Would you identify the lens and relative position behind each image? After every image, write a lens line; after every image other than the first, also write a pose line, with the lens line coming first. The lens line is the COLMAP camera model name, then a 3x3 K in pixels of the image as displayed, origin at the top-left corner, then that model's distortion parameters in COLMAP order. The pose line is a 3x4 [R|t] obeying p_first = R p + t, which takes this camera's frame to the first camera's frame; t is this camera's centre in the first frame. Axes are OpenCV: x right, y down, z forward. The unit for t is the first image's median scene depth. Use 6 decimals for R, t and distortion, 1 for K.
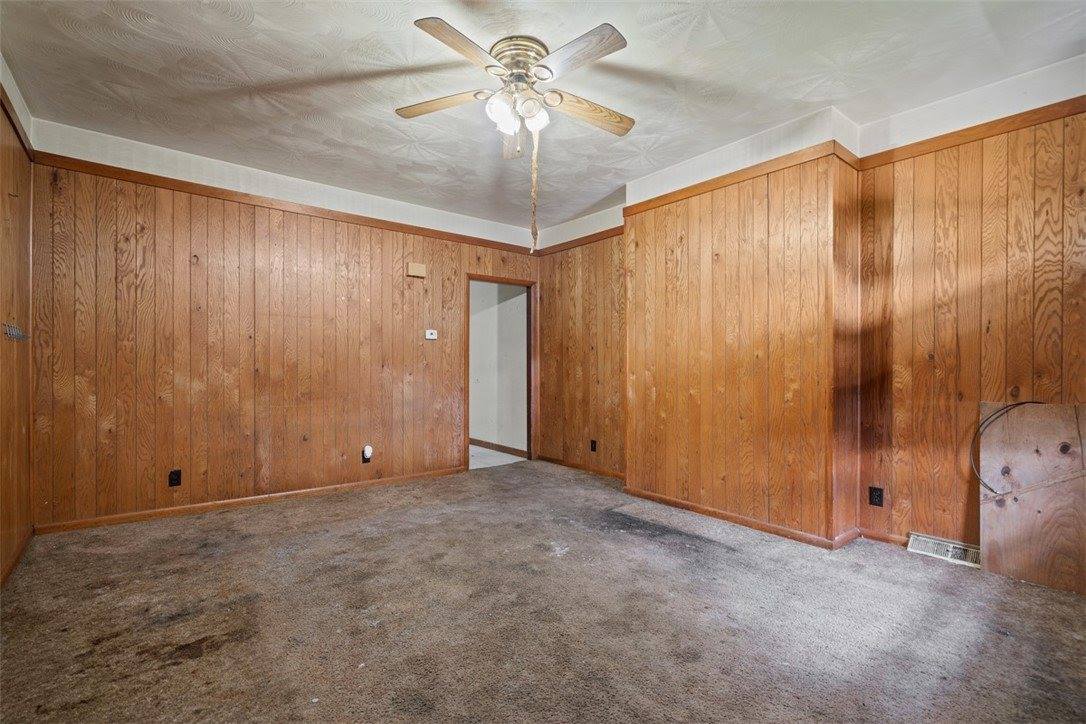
lens RADIAL K [[489.4, 0, 546.1], [0, 489.4, 358.8], [0, 0, 1]] dist [-0.000439, 0.000430]
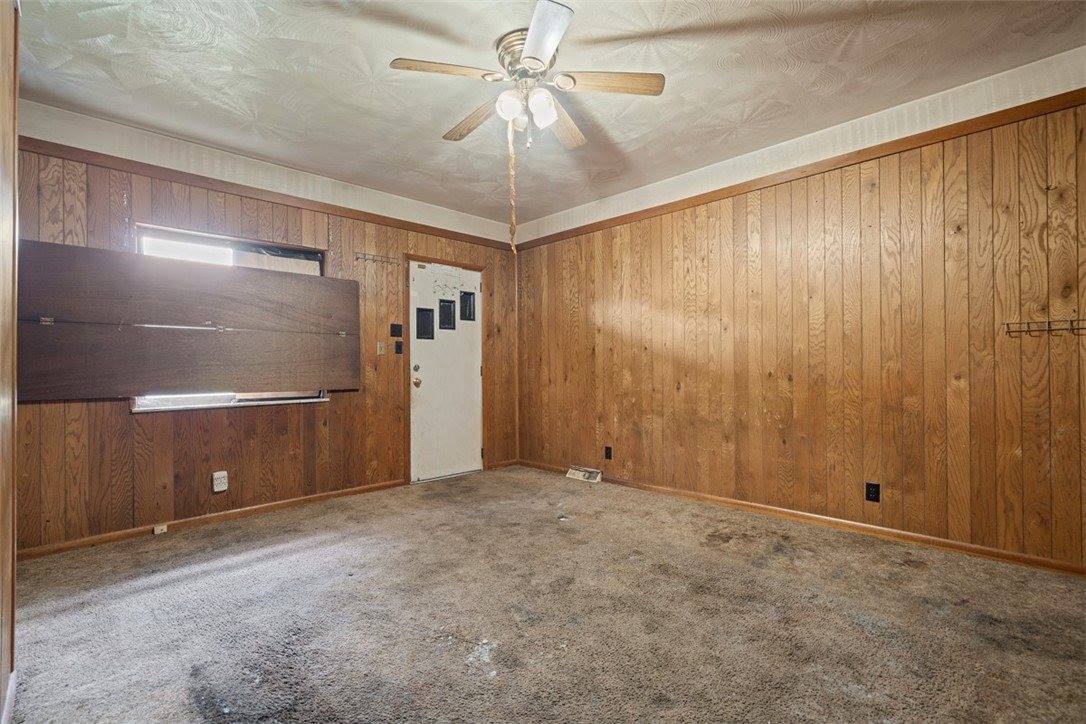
lens RADIAL K [[500.1, 0, 539.0], [0, 500.1, 369.9], [0, 0, 1]] dist [-0.000067, 0.000598]
pose [[-0.997037, 0.008028, -0.076500, 0.001513], [0.008146, 0.999966, -0.001225, 0.025099], [0.076487, -0.001845, -0.997069, 2.014692]]
